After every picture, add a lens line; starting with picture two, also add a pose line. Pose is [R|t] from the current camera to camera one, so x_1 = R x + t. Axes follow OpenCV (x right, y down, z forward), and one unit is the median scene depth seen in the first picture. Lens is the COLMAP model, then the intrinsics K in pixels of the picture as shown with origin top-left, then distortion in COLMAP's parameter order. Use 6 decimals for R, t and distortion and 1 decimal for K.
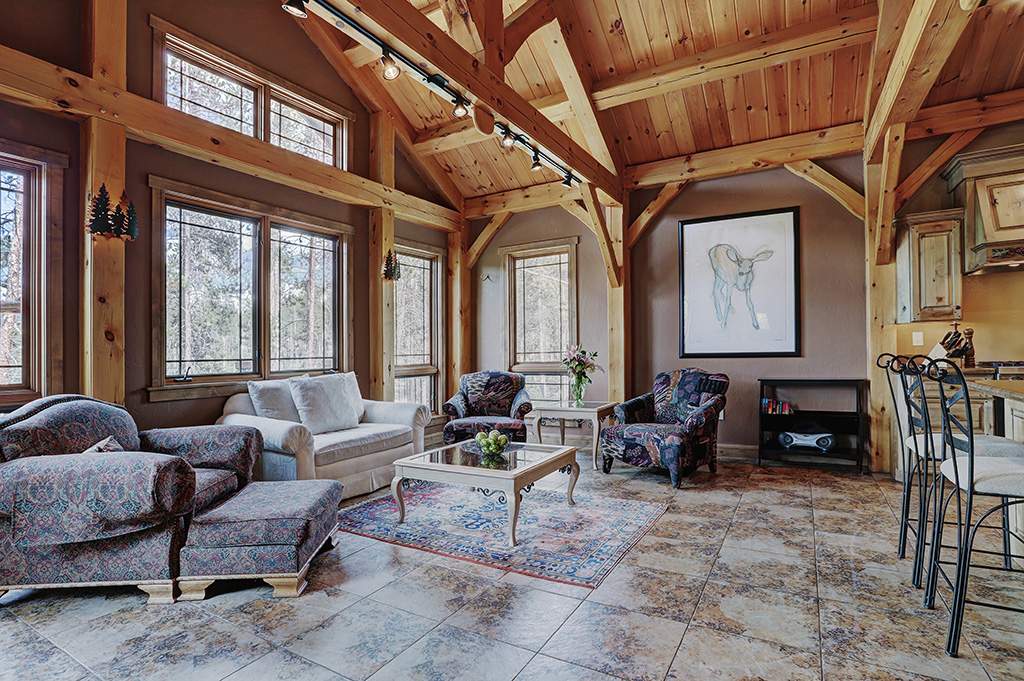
lens RADIAL K [[505.3, 0, 516.8], [0, 505.3, 345.7], [0, 0, 1]] dist [-0.028532, 0.000169]
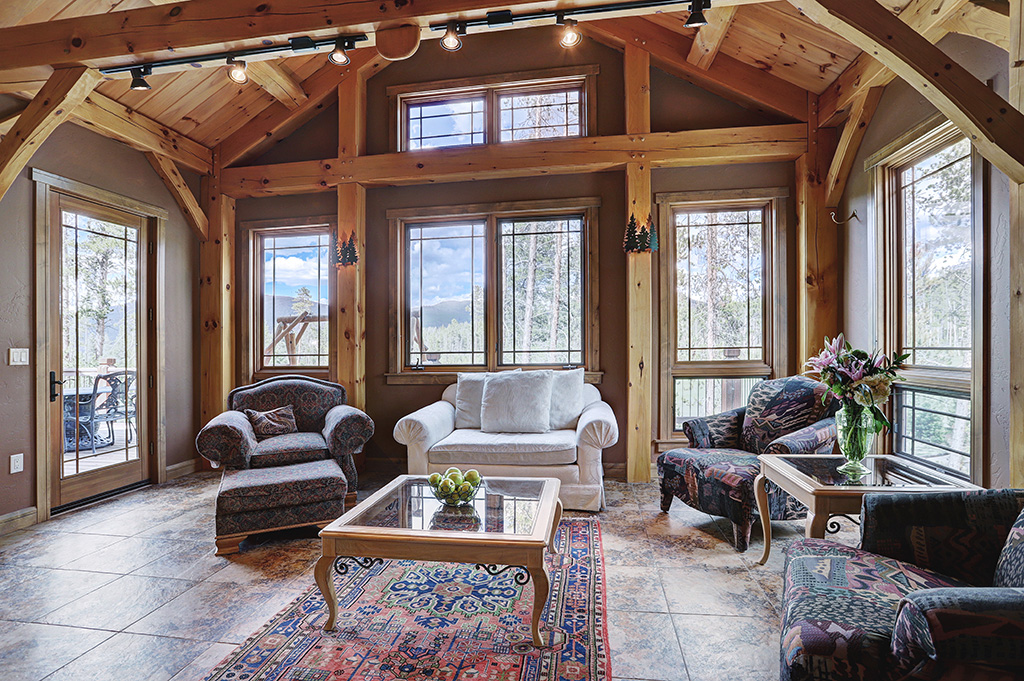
lens RADIAL K [[505.3, 0, 520.1], [0, 505.3, 338.5], [0, 0, 1]] dist [-0.028532, 0.000169]
pose [[0.387329, -0.001314, -0.921941, 0.469551], [0.015784, 0.999862, 0.005206, -0.005904], [0.921807, -0.016568, 0.387296, 0.625815]]
